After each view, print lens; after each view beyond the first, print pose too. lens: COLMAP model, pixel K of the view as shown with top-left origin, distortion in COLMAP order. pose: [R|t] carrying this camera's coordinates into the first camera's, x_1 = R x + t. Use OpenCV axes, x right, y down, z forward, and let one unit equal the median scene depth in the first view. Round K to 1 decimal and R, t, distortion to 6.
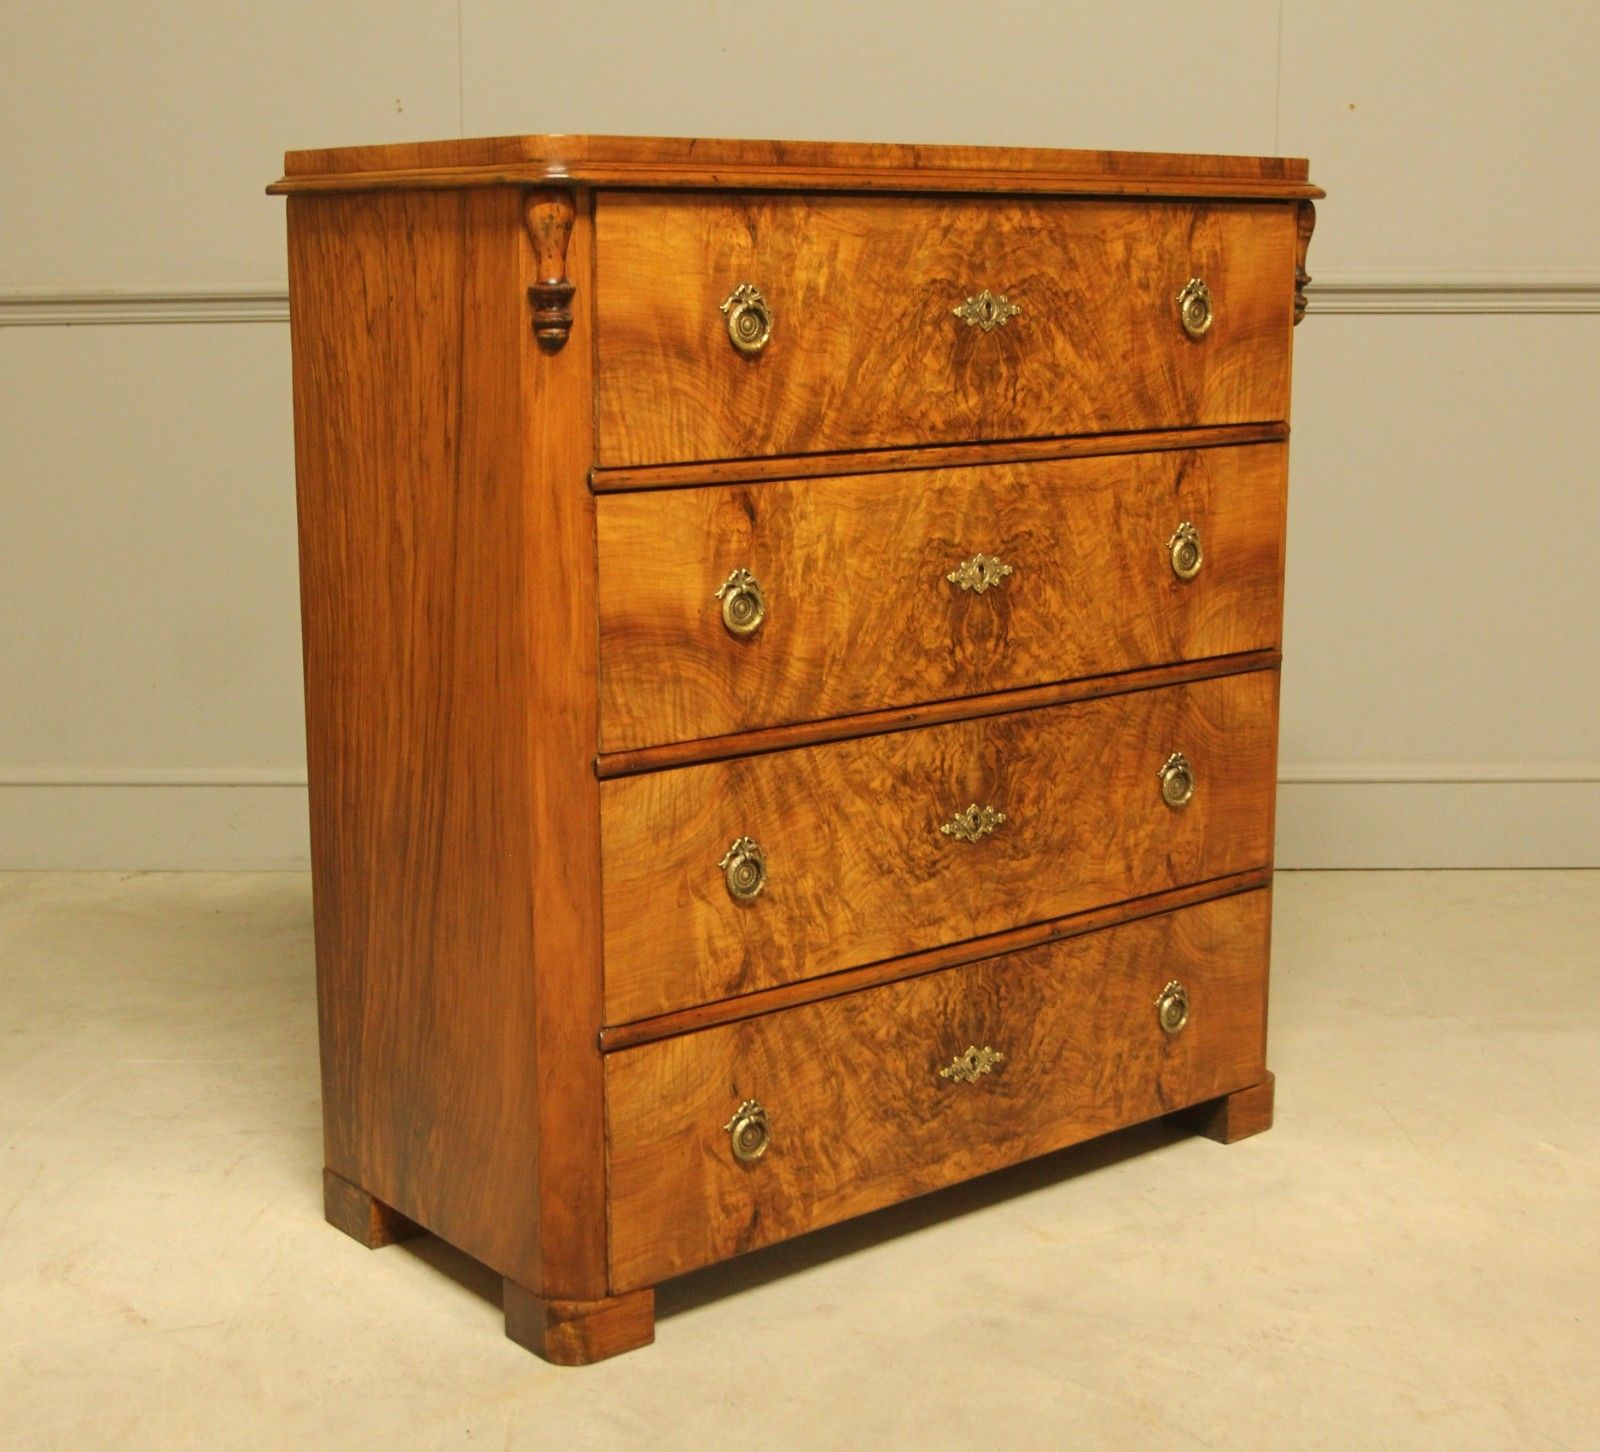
lens RADIAL K [[2388.4, 0, 806.9], [0, 2388.4, 725.3], [0, 0, 1]] dist [-0.055234, 0.000000]
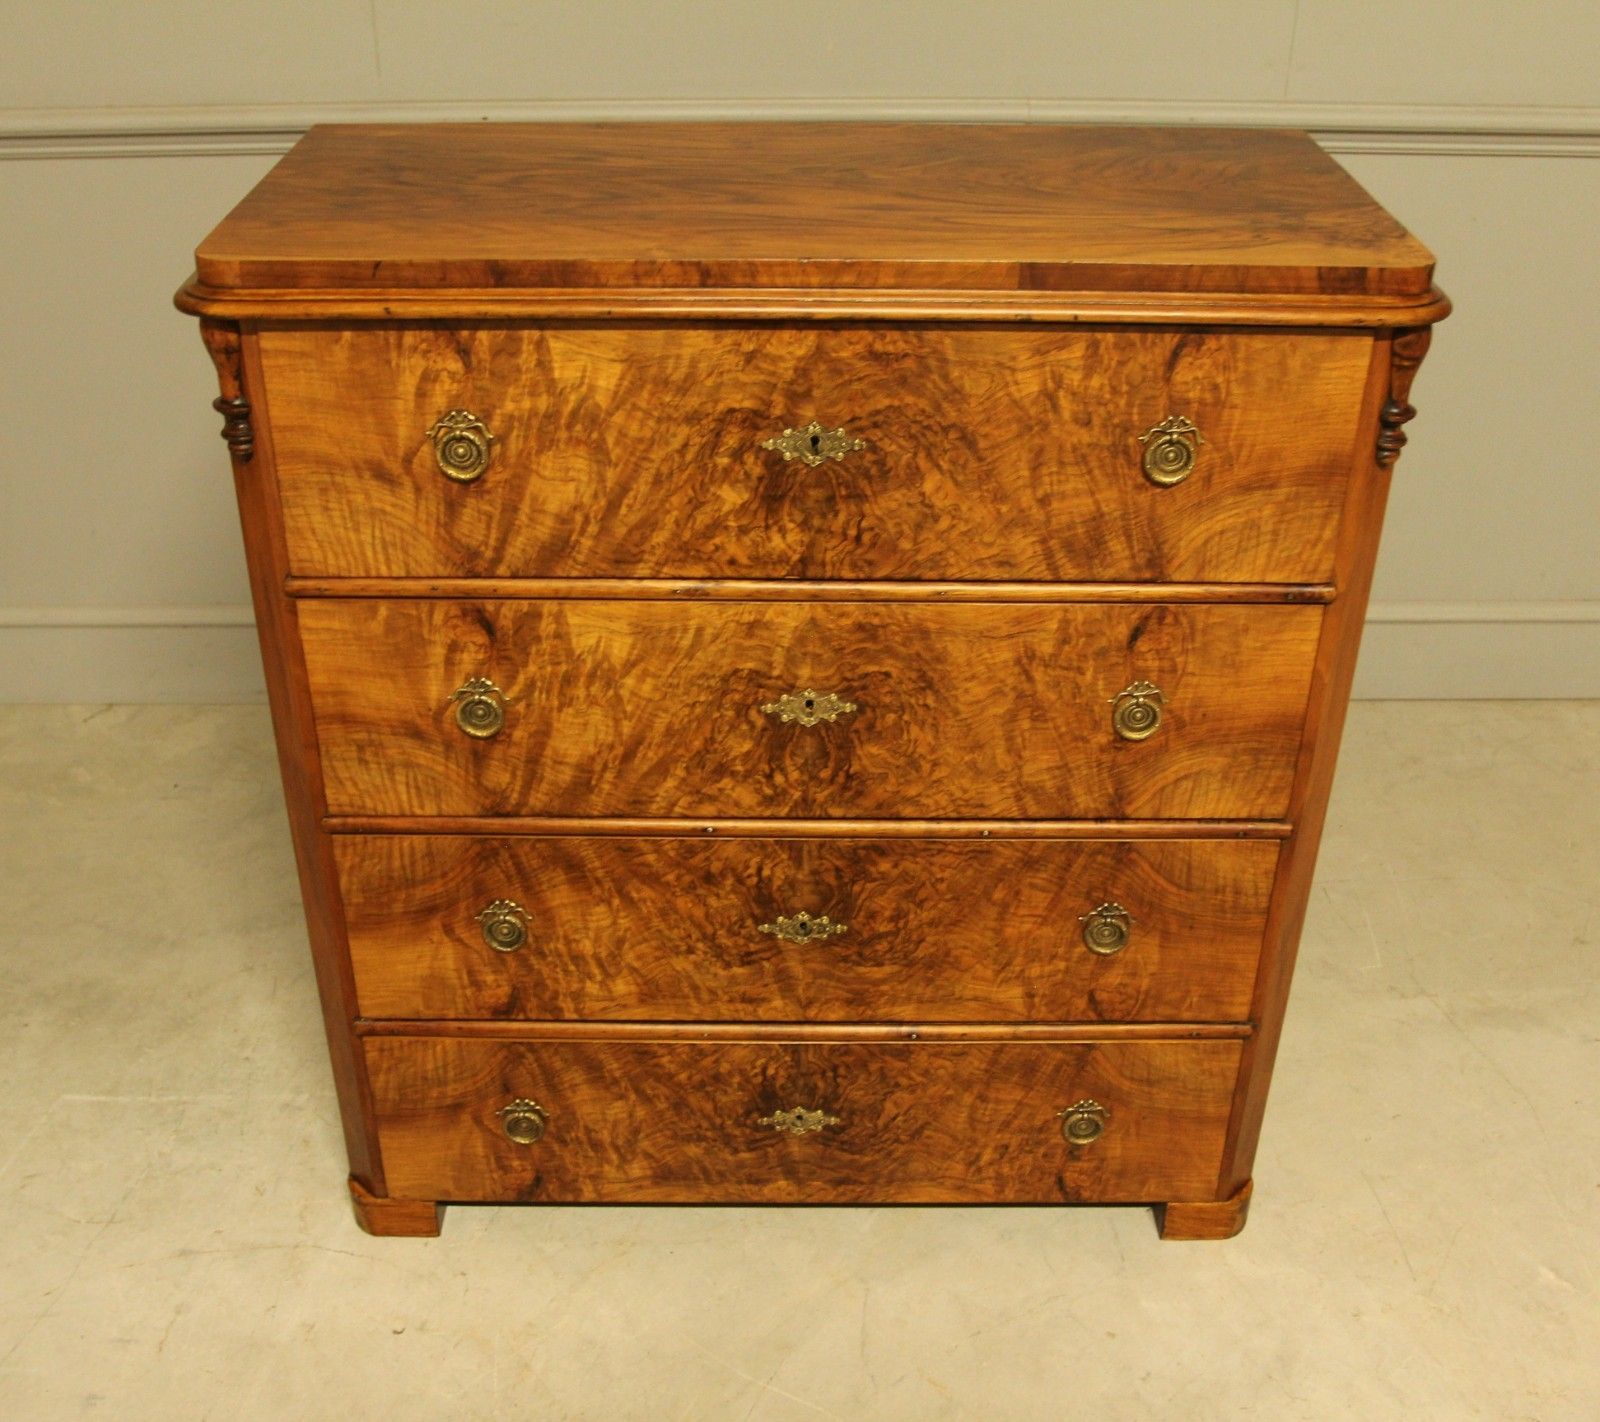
lens RADIAL K [[1736.7, 0, 798.8], [0, 1736.7, 682.6], [0, 0, 1]] dist [-0.086033, 0.000000]
pose [[0.779993, 0.322854, -0.536075, 0.429030], [-0.132990, 0.922591, 0.362133, -0.317071], [0.611494, -0.211168, 0.762551, 0.499869]]
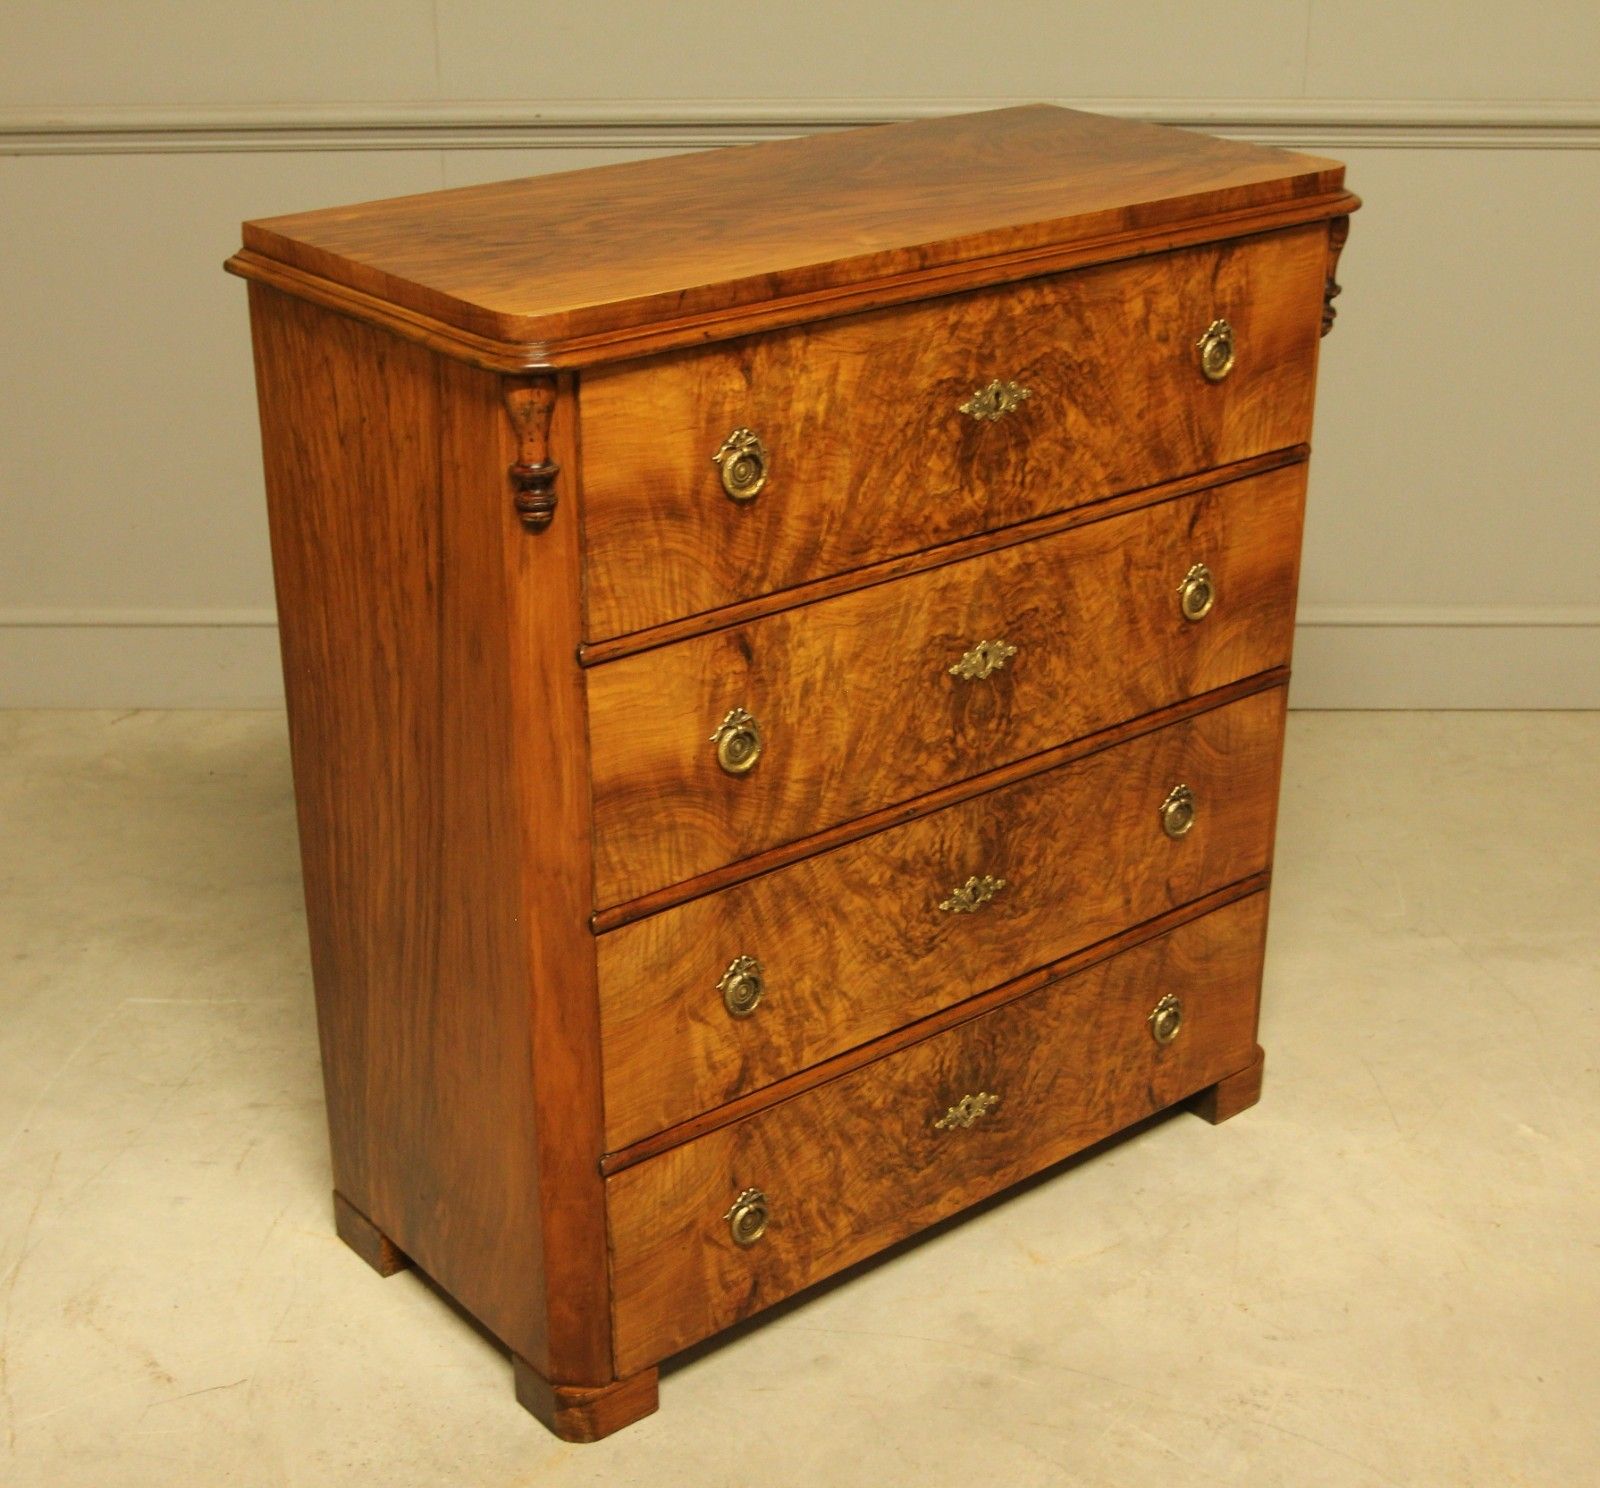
lens RADIAL K [[2403.6, 0, 824.9], [0, 2403.6, 782.5], [0, 0, 1]] dist [-0.057042, 0.000000]
pose [[0.999964, 0.000433, 0.008417, -0.000071], [-0.002432, 0.971016, 0.239004, -0.251895], [-0.008070, -0.239016, 0.970982, 0.041495]]
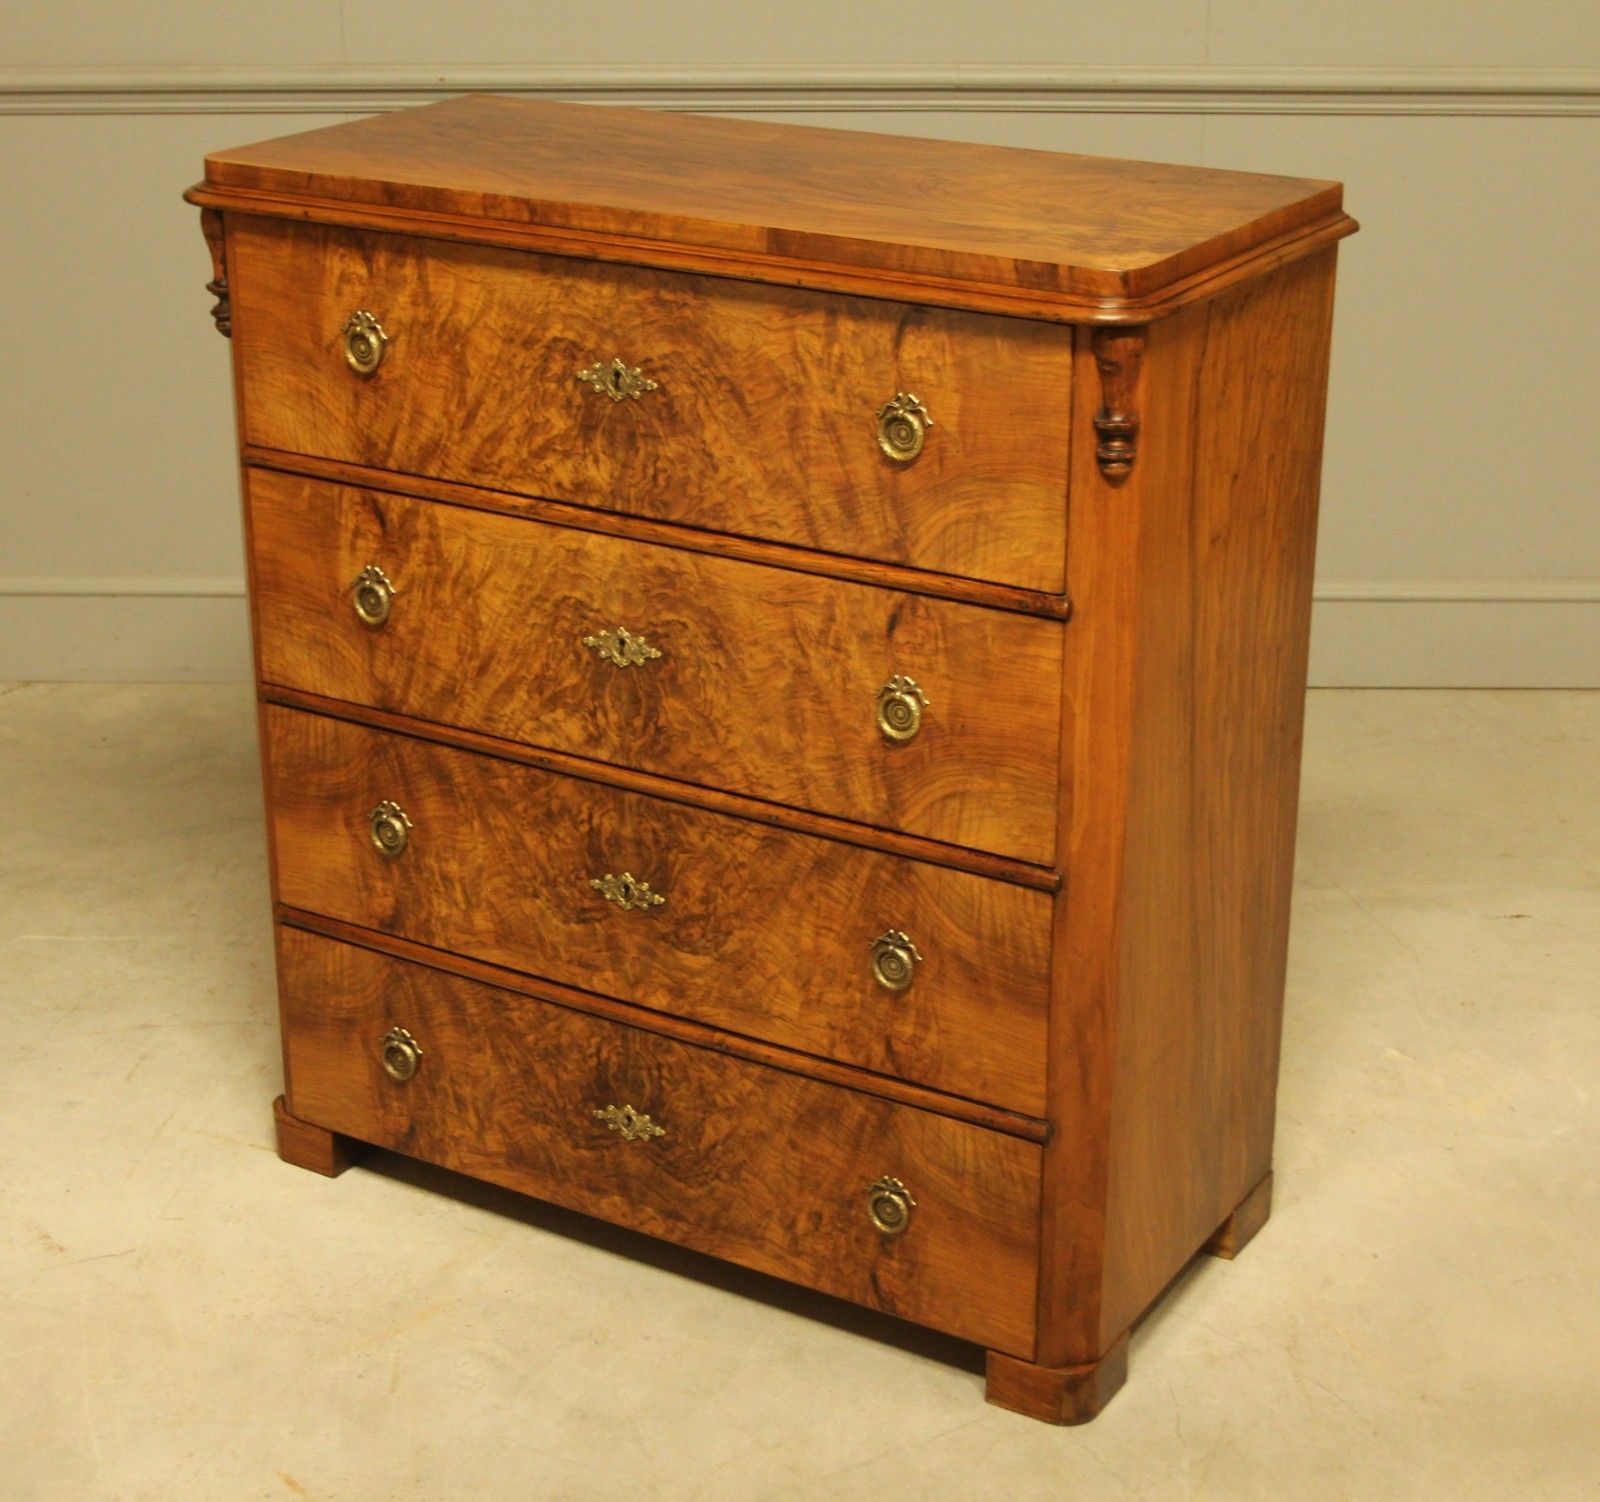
lens RADIAL K [[2740.3, 0, 909.7], [0, 2740.3, 747.2], [0, 0, 1]] dist [-0.096455, 0.000000]
pose [[0.375695, 0.348987, -0.858523, 1.077722], [-0.201011, 0.935019, 0.292119, -0.371919], [0.904681, 0.062825, 0.421432, 0.656810]]
